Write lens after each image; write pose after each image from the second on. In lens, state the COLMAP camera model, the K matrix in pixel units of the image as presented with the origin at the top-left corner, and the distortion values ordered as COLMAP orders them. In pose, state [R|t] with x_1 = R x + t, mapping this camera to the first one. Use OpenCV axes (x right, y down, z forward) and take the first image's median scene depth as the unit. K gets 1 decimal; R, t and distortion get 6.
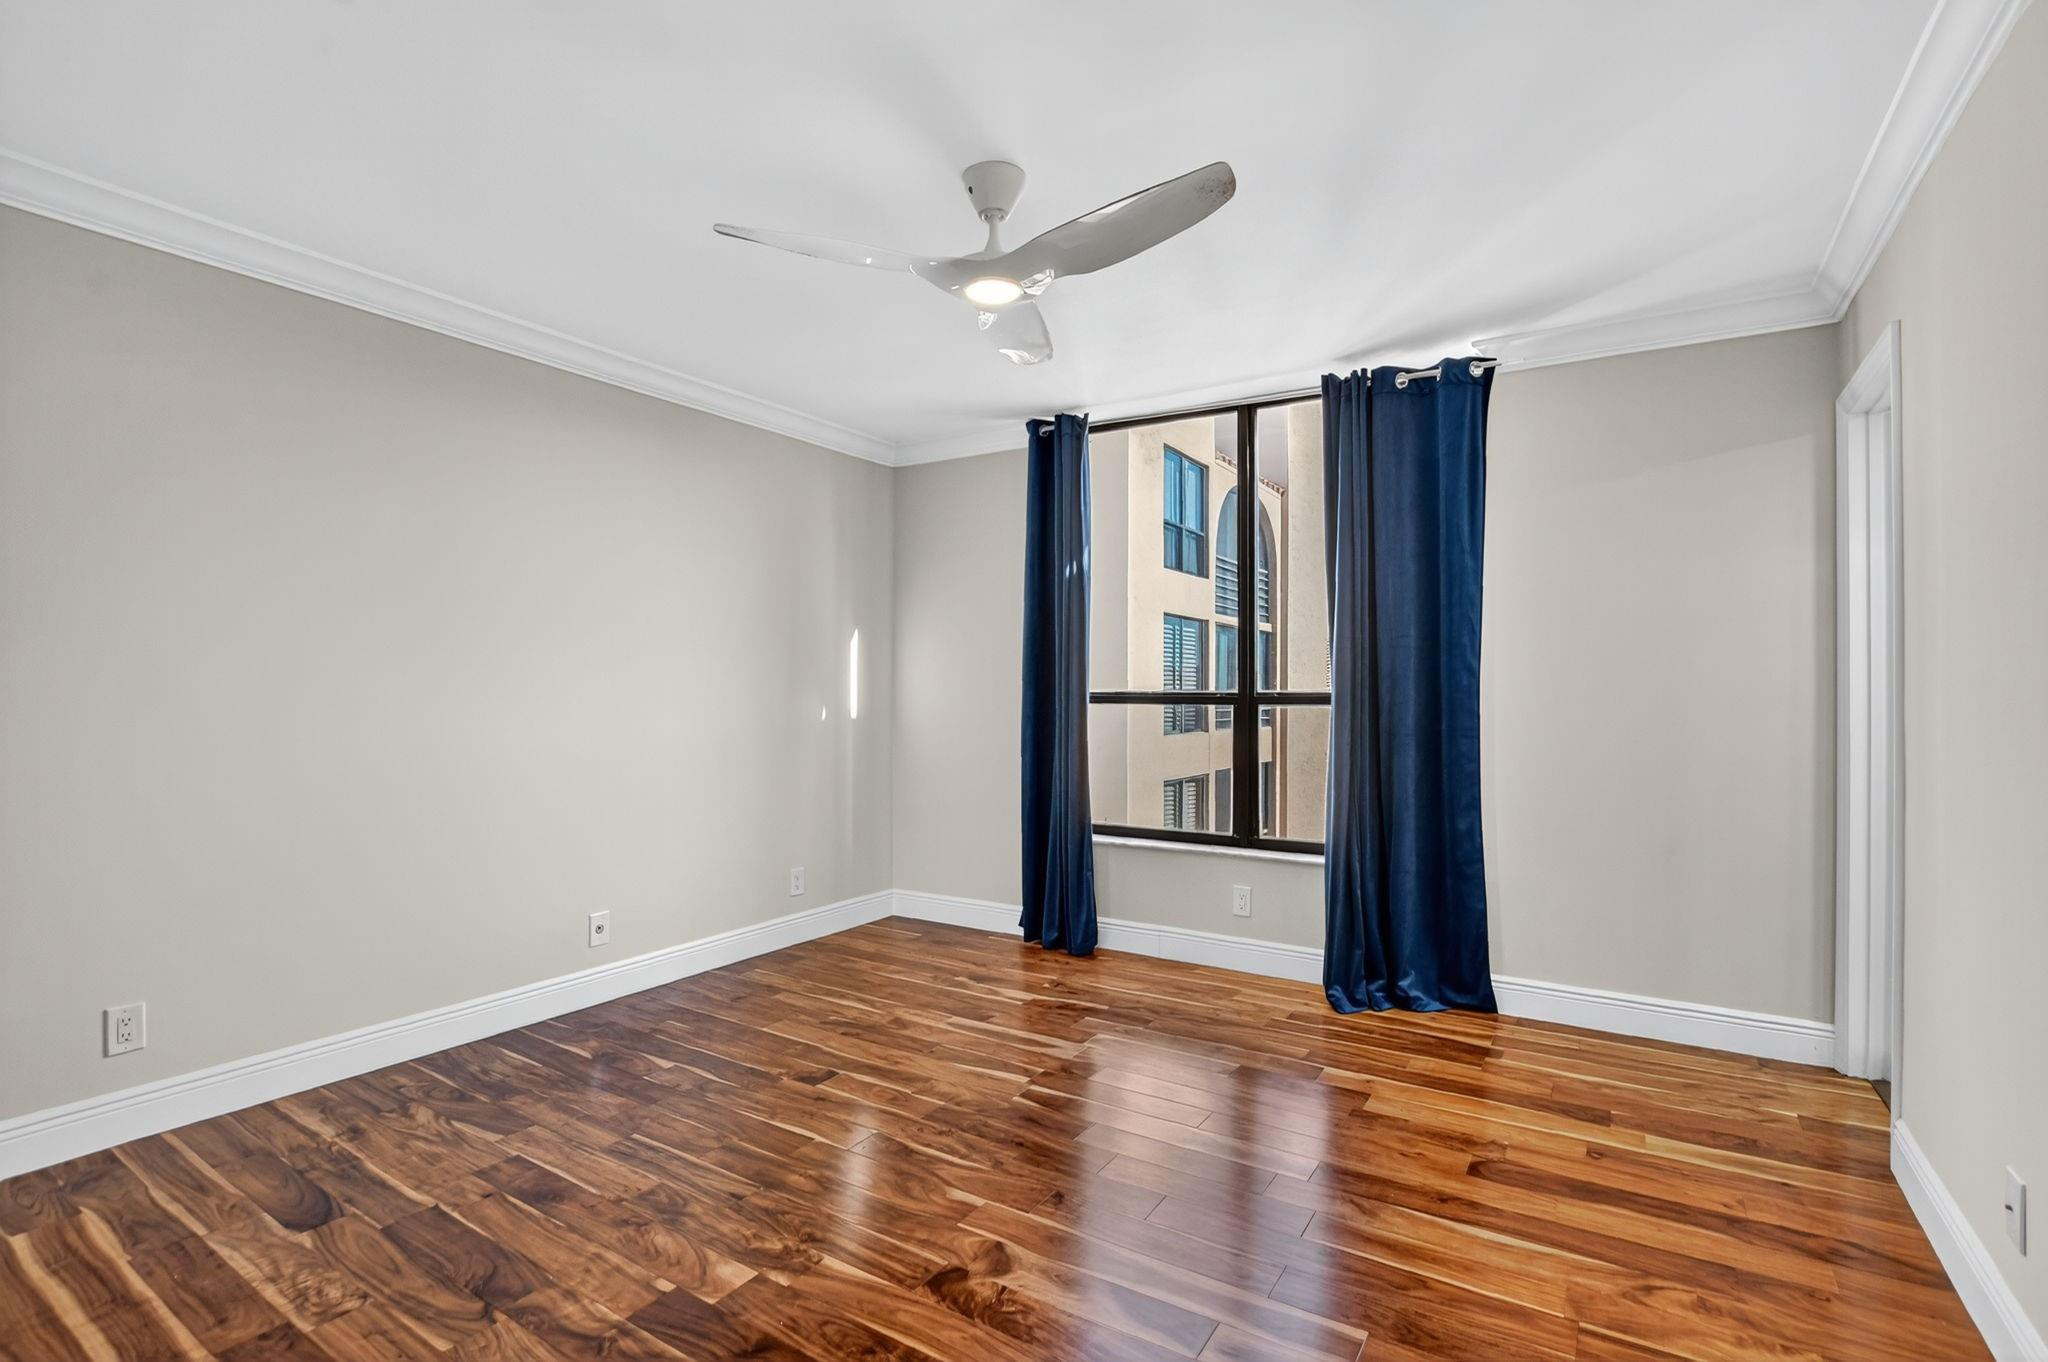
lens RADIAL K [[949.8, 0, 1019.3], [0, 949.8, 684.2], [0, 0, 1]] dist [-0.027662, -0.000166]
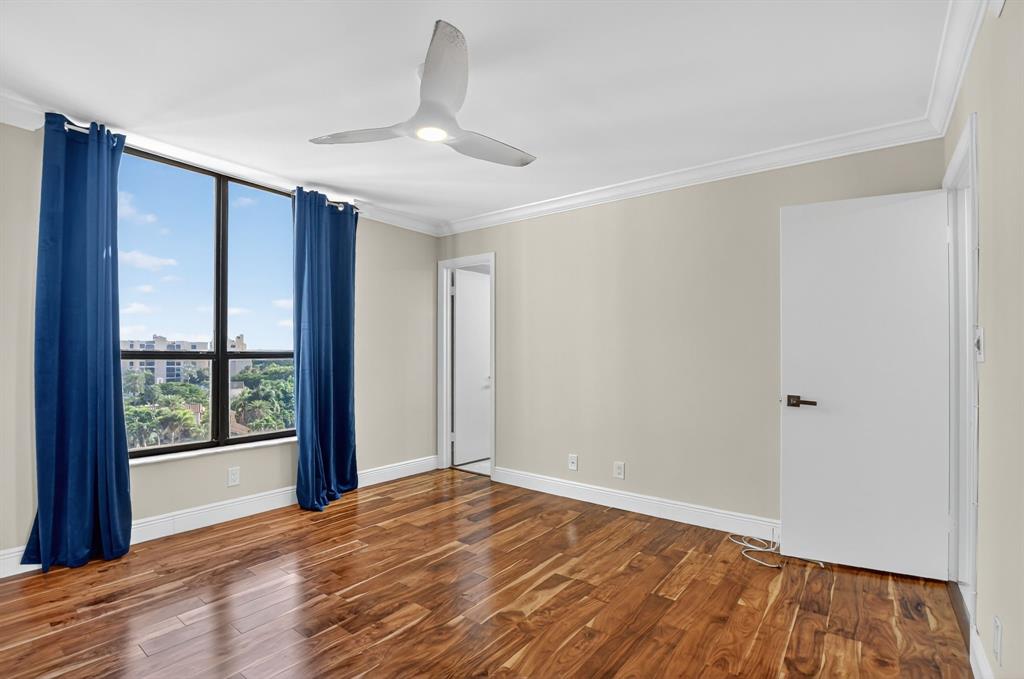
lens RADIAL K [[474.9, 0, 509.6], [0, 474.9, 341.1], [0, 0, 1]] dist [-0.027662, -0.000166]
pose [[0.083387, 0.020786, 0.996300, -0.608864], [-0.012137, 0.999729, -0.019842, 0.001626], [-0.996443, -0.010437, 0.083616, 0.500973]]
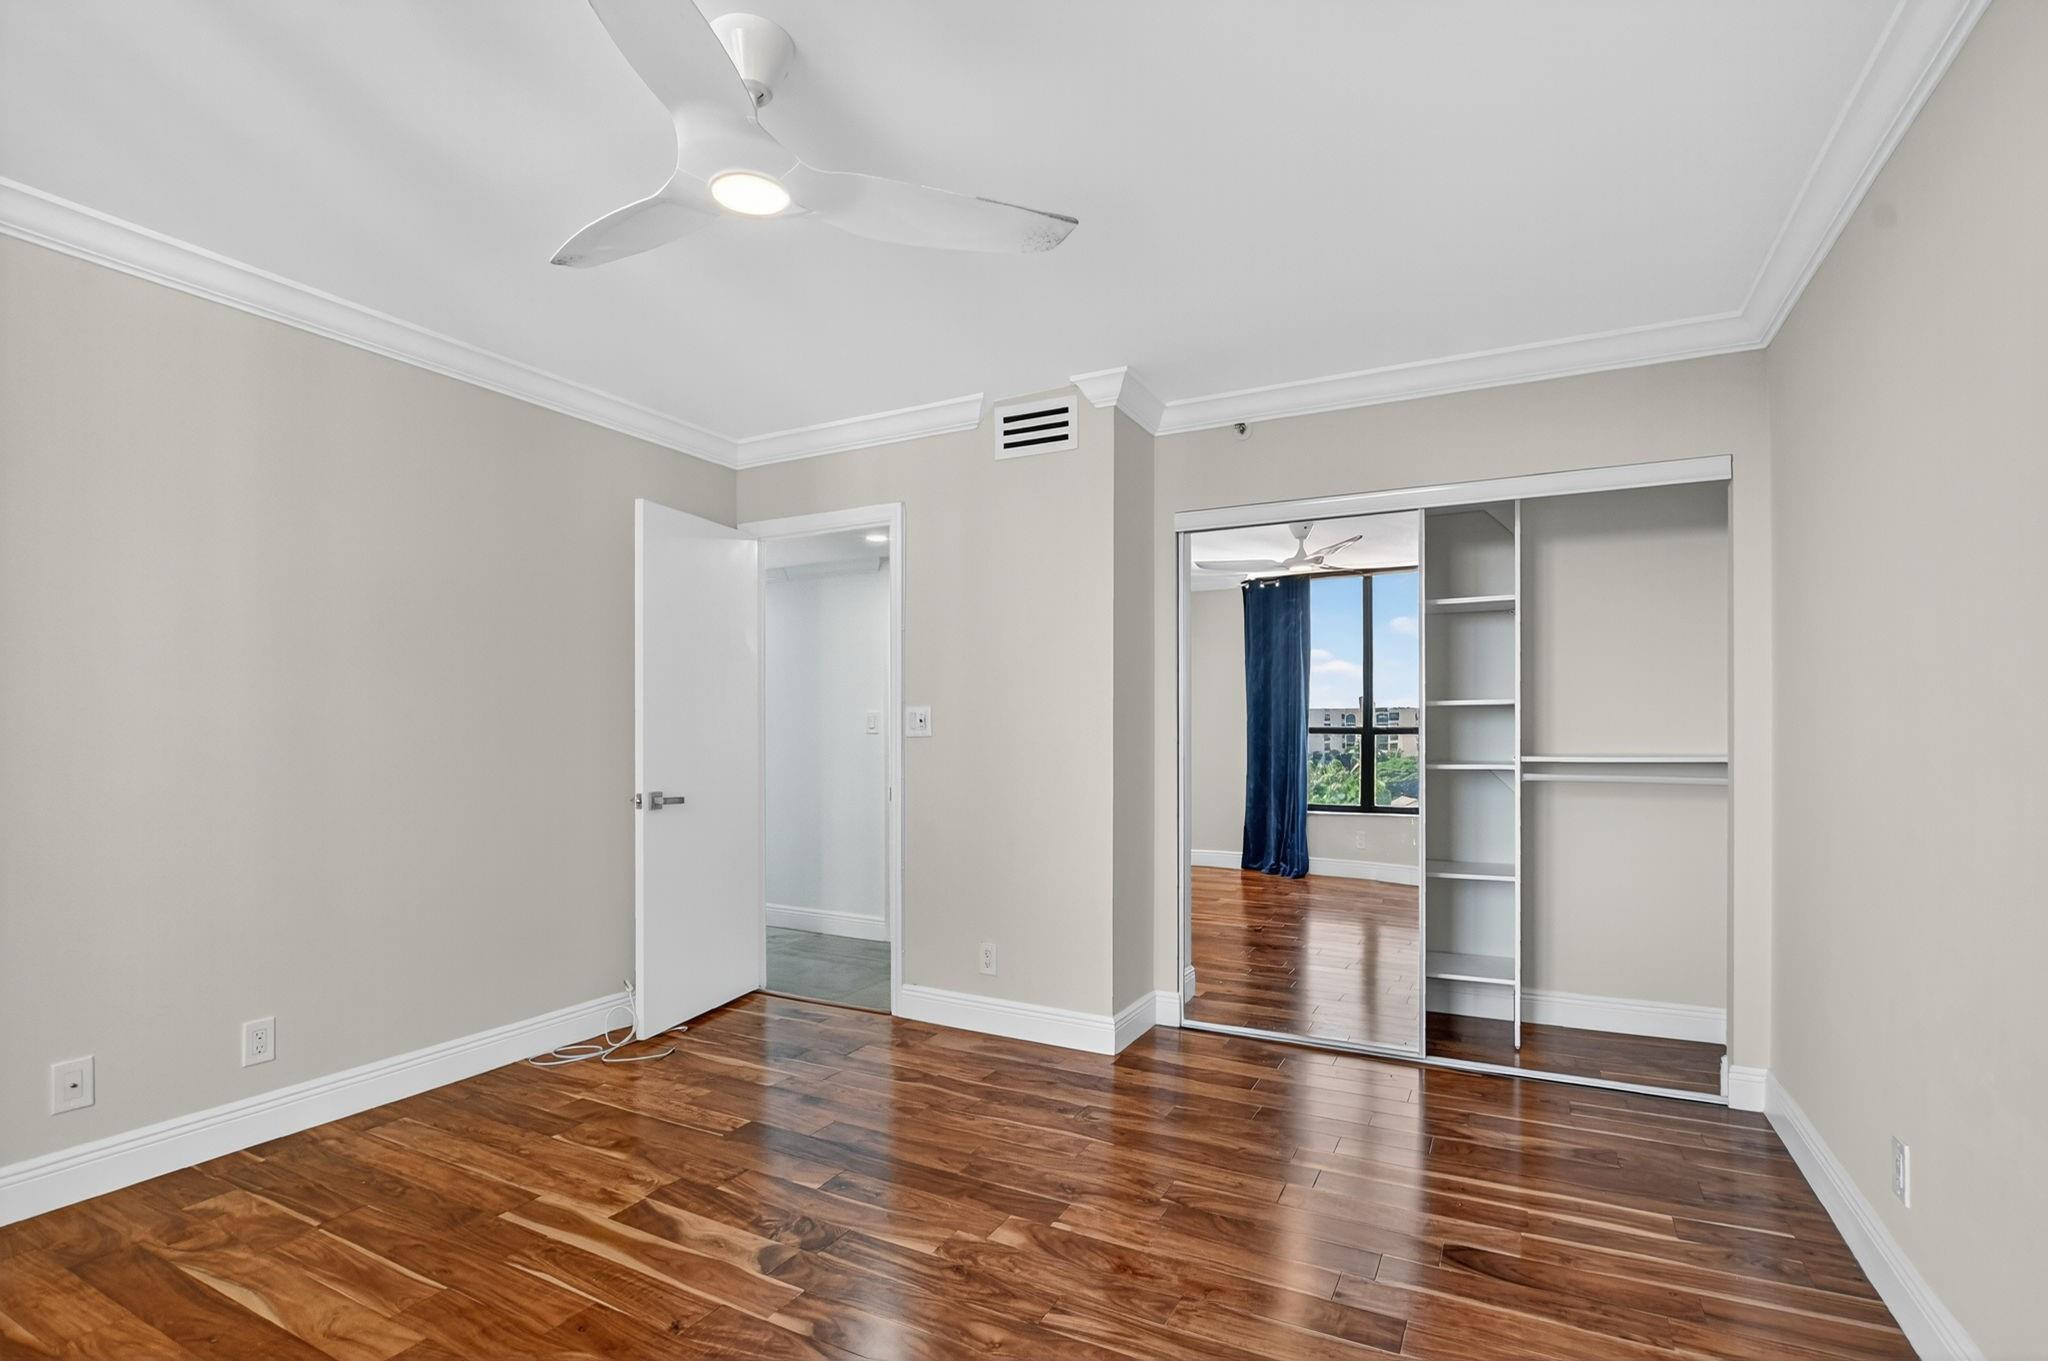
lens RADIAL K [[949.8, 0, 1019.3], [0, 949.8, 683.7], [0, 0, 1]] dist [-0.027662, -0.000166]
pose [[-0.996180, -0.006951, -0.087050, -0.112748], [-0.001854, 0.998286, -0.058497, 0.012530], [0.087307, -0.058112, -0.994485, 1.153647]]
